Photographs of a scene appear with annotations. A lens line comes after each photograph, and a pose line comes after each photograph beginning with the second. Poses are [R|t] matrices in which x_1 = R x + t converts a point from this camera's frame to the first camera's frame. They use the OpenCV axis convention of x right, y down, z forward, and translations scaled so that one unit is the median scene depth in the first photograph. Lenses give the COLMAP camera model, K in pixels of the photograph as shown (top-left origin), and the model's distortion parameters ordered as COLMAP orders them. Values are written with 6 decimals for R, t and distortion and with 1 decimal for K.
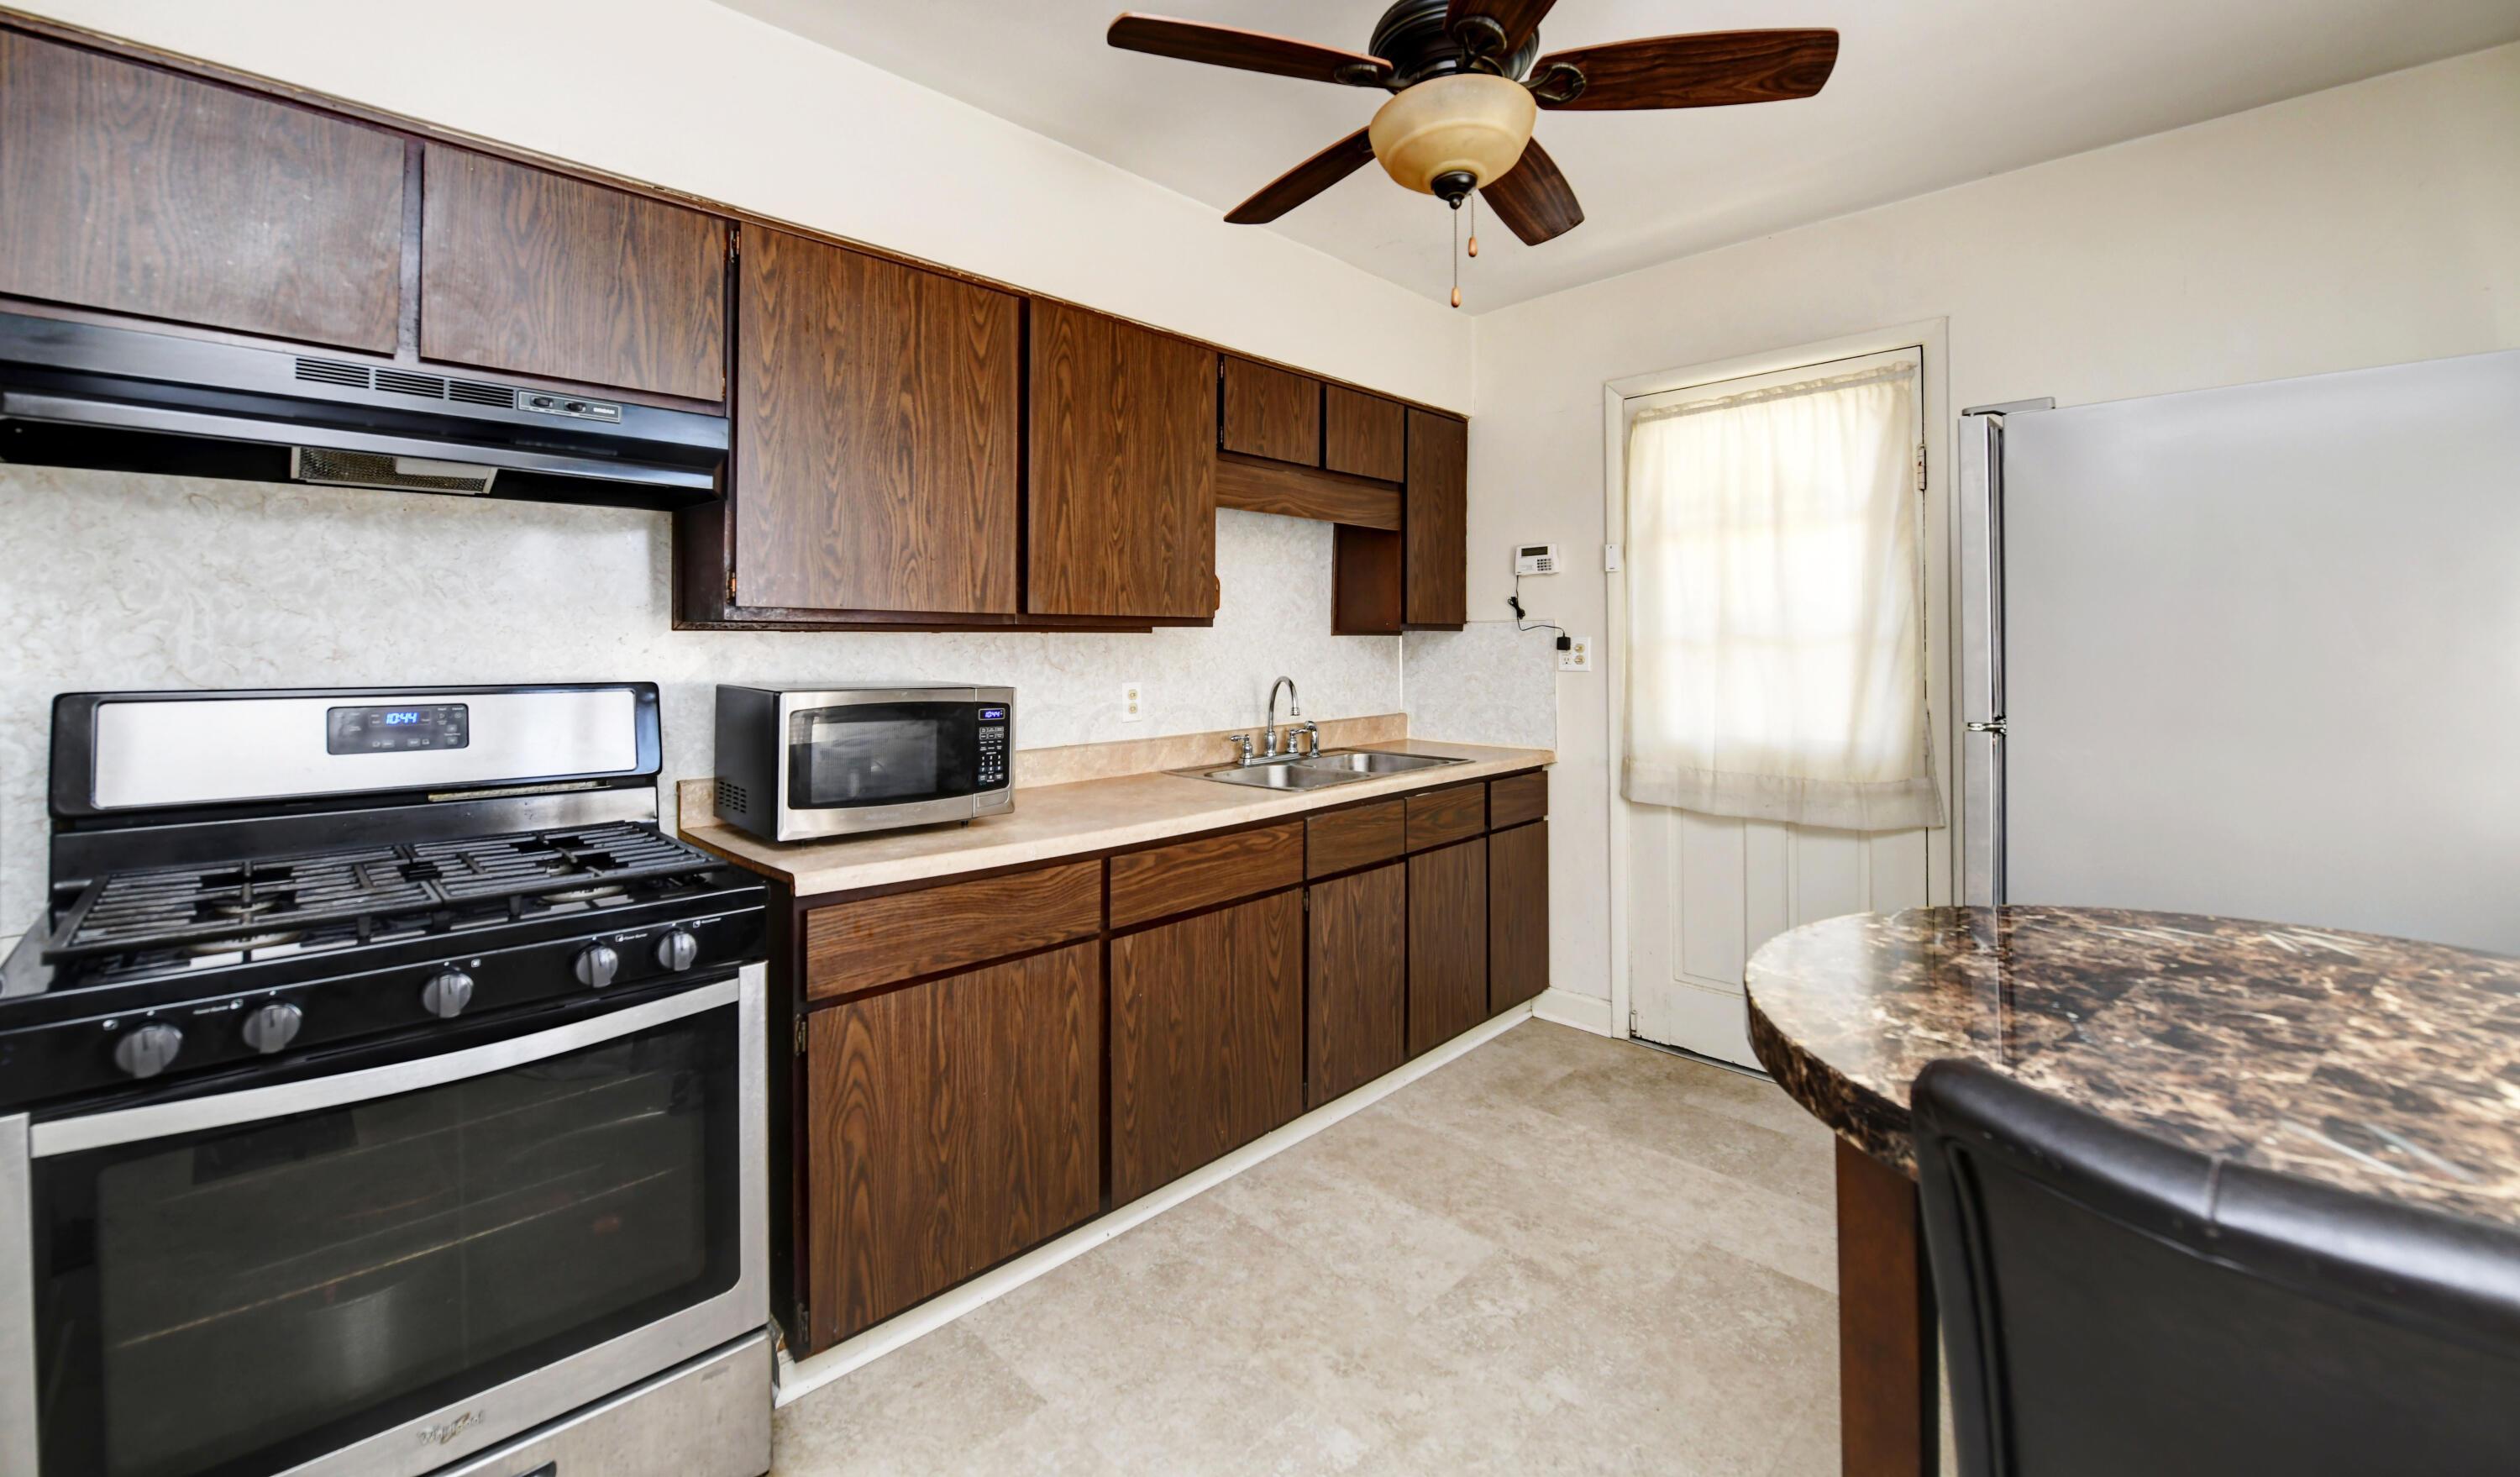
lens RADIAL K [[1032.7, 0, 1262.4], [0, 1032.7, 637.8], [0, 0, 1]] dist [-0.011574, -0.000098]
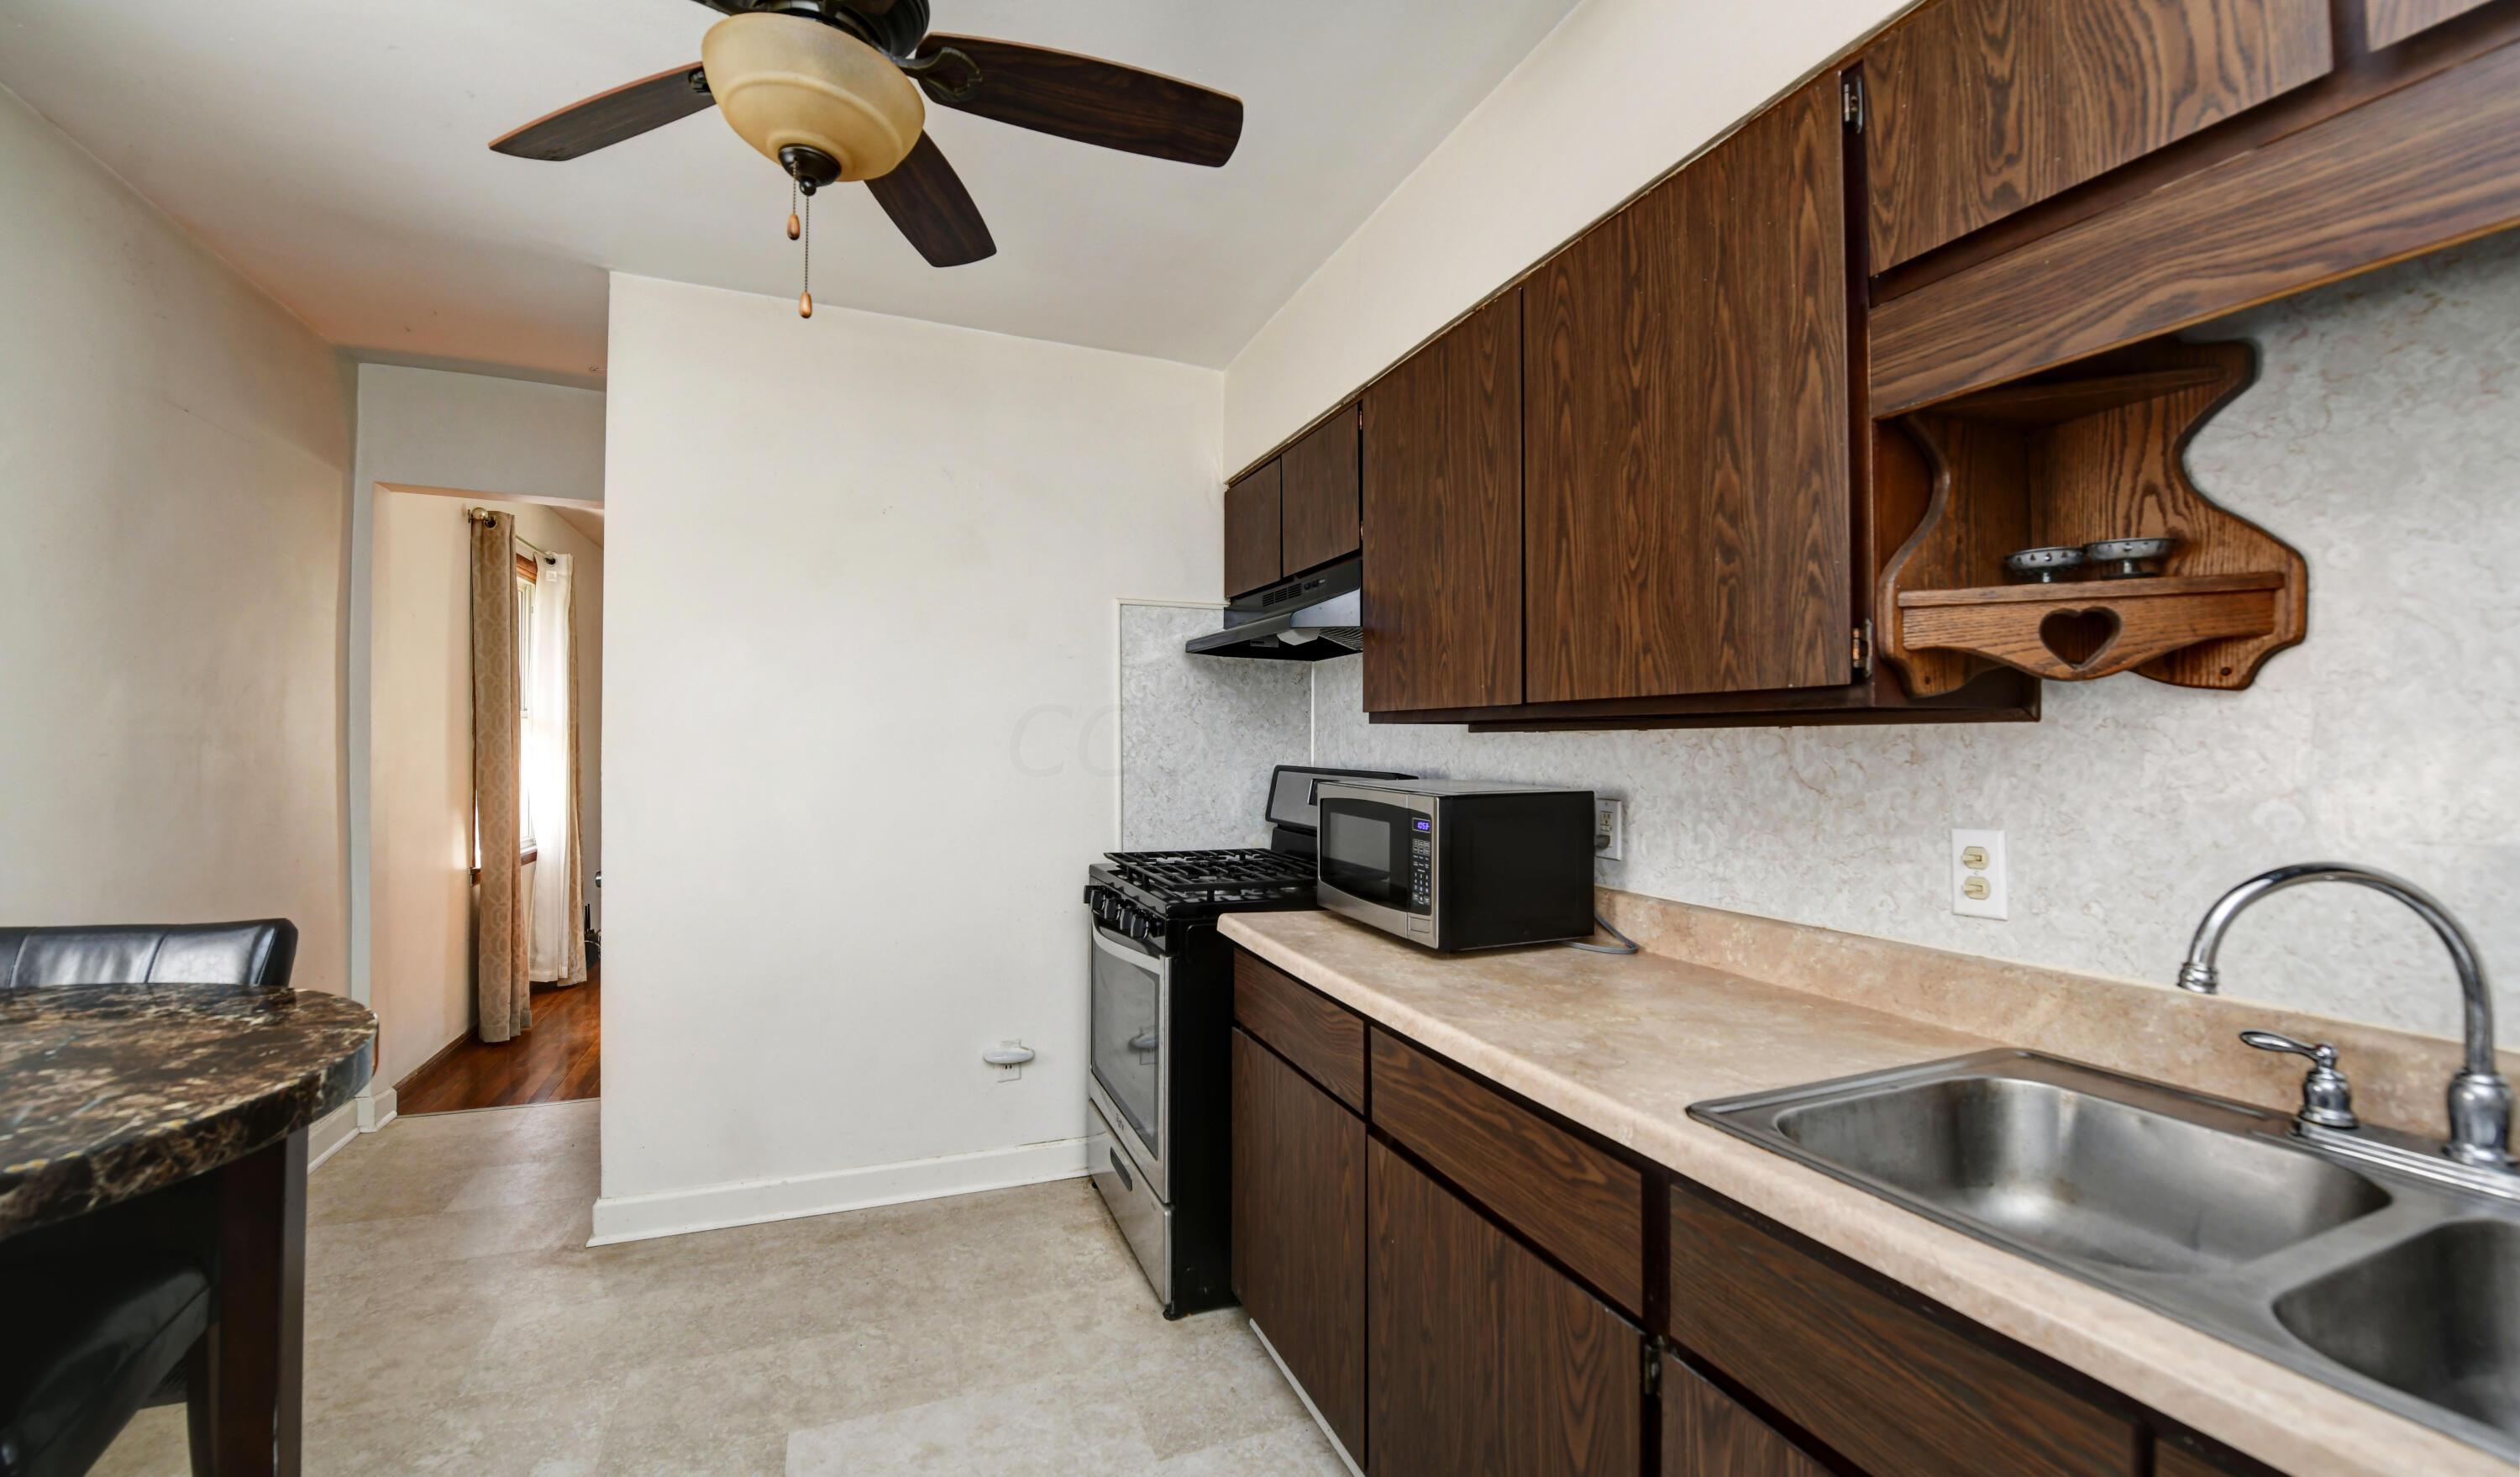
lens RADIAL K [[1011.0, 0, 1260.0], [0, 1011.0, 738.5], [0, 0, 1]] dist [-0.011893, -0.004878]
pose [[-0.405948, -0.007497, -0.913866, 0.479270], [-0.000616, 0.999968, -0.007930, 0.007298], [0.913896, -0.002656, -0.405940, 1.044488]]
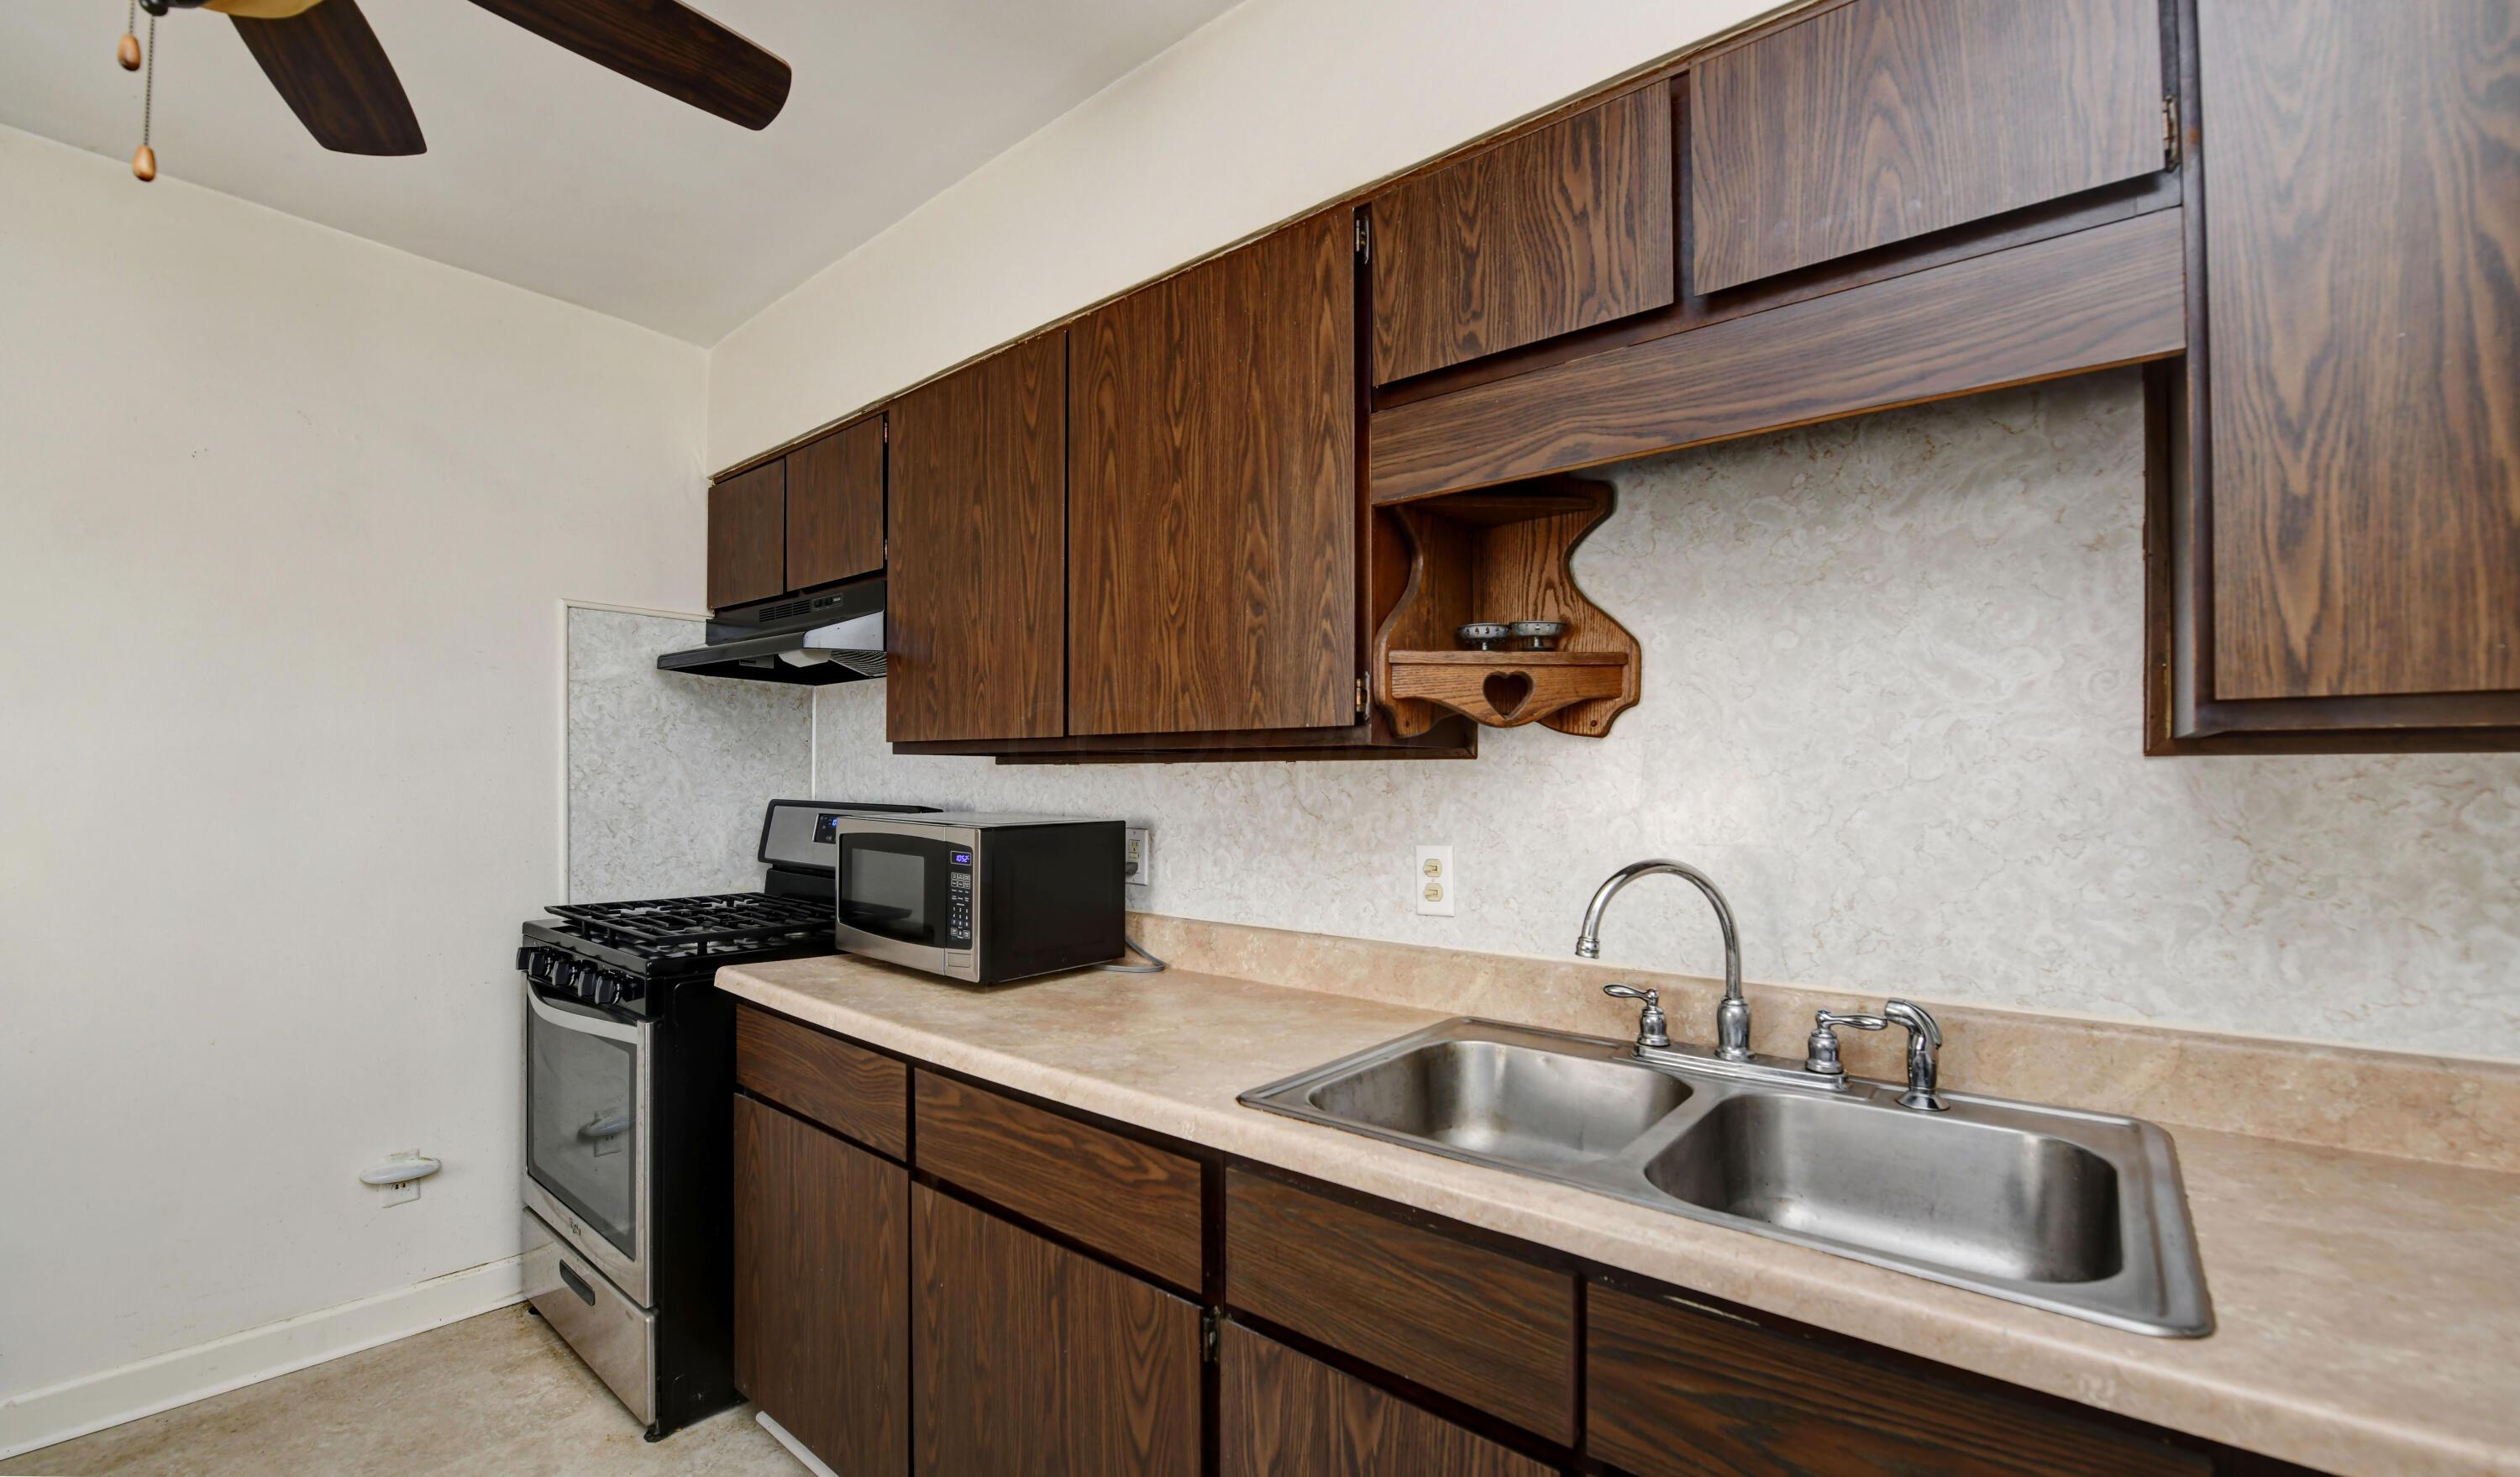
lens RADIAL K [[1020.2, 0, 1259.9], [0, 1020.2, 777.1], [0, 0, 1]] dist [-0.009545, -0.004491]
pose [[0.076535, -0.004319, -0.997058, 0.500076], [-0.002727, 0.999986, -0.004541, 0.009419], [0.997063, 0.003067, 0.076522, 1.010621]]
